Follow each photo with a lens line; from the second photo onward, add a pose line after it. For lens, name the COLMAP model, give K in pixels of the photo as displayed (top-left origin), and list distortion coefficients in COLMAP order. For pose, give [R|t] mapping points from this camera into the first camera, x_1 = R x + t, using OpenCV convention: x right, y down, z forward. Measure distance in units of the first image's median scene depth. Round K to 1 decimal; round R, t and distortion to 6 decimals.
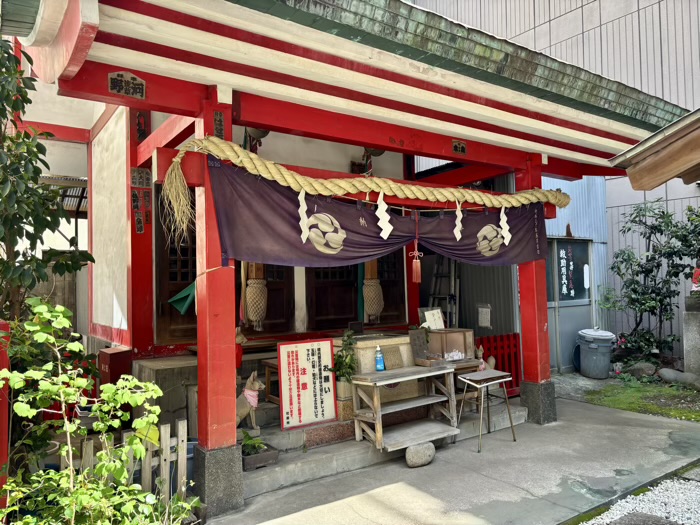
lens RADIAL K [[524.6, 0, 354.2], [0, 524.6, 263.5], [0, 0, 1]] dist [0.066870, -0.085802]
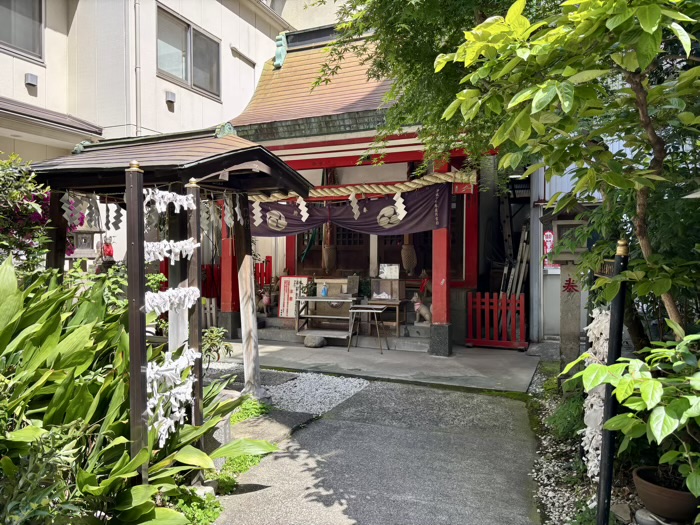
lens RADIAL K [[523.0, 0, 350.0], [0, 523.0, 262.5], [0, 0, 1]] dist [0.098012, -0.150189]
pose [[0.500168, 0.031808, -0.865344, 1.719257], [0.020323, 0.998619, 0.048454, 0.009501], [0.865690, -0.041822, 0.498831, 0.233374]]
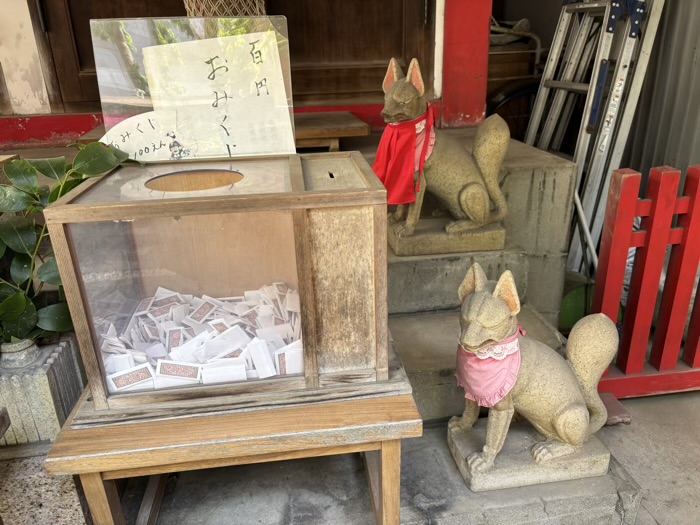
lens RADIAL K [[524.6, 0, 354.2], [0, 524.6, 263.5], [0, 0, 1]] dist [0.066870, -0.085802]
pose [[0.895556, 0.174330, -0.409375, 0.344349], [0.022252, 0.901352, 0.432516, 0.105821], [0.444391, -0.396452, 0.803332, 1.105367]]
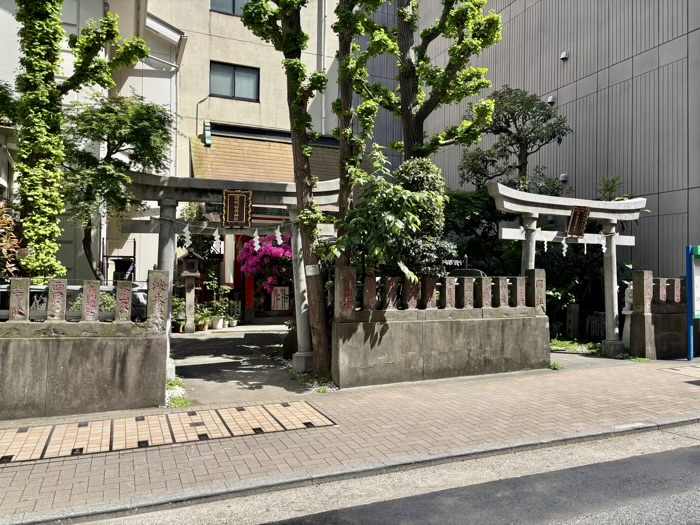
lens RADIAL K [[520.7, 0, 348.1], [0, 520.7, 263.3], [0, 0, 1]] dist [0.008630, 0.004936]
pose [[0.966366, 0.021832, -0.256243, 1.205833], [-0.017038, 0.999636, 0.020912, -0.076968], [0.256606, -0.015842, 0.966386, -2.140712]]
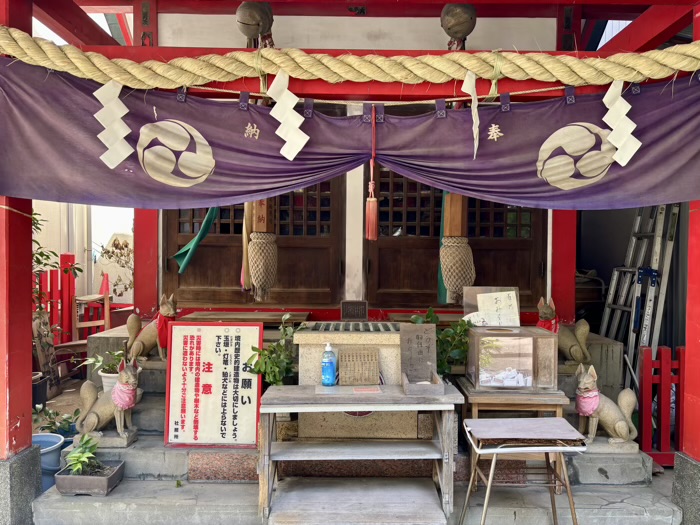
lens RADIAL K [[520.7, 0, 348.1], [0, 520.7, 263.3], [0, 0, 1]] dist [0.008630, 0.004936]
pose [[0.813232, 0.046108, -0.580110, 0.441198], [-0.004852, 0.997359, 0.072471, 0.023520], [0.581919, -0.056121, 0.811308, 0.583492]]
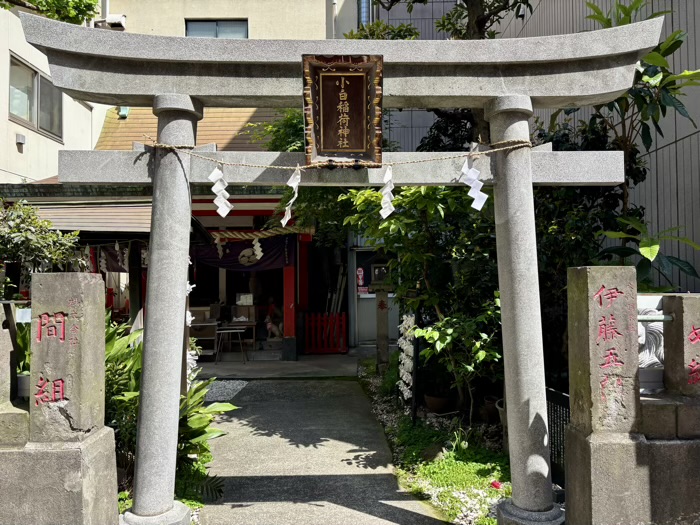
lens RADIAL K [[524.6, 0, 354.2], [0, 524.6, 263.5], [0, 0, 1]] dist [0.066870, -0.085802]
pose [[0.796932, -0.010914, -0.603970, 1.992401], [0.019444, 0.999782, 0.007590, -0.033729], [0.603756, -0.017793, 0.796971, -0.293833]]
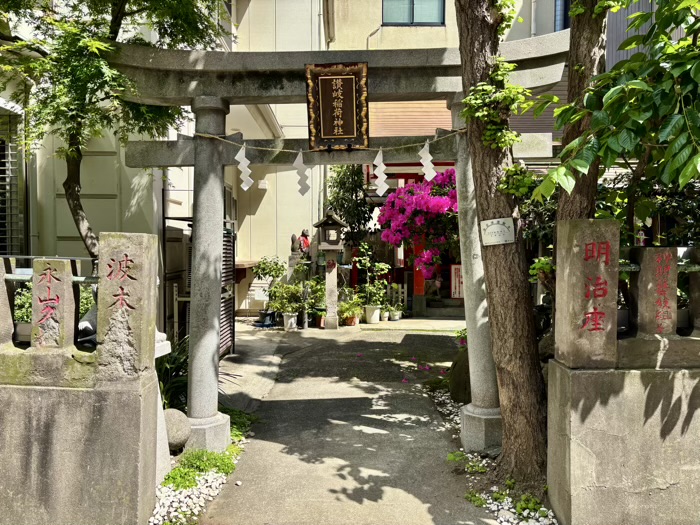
lens RADIAL K [[524.6, 0, 354.2], [0, 524.6, 263.5], [0, 0, 1]] dist [0.066870, -0.085802]
pose [[0.808471, 0.038601, -0.587269, 0.923600], [0.004185, 0.997445, 0.071322, -0.025775], [0.588522, -0.060120, 0.806243, -1.225607]]
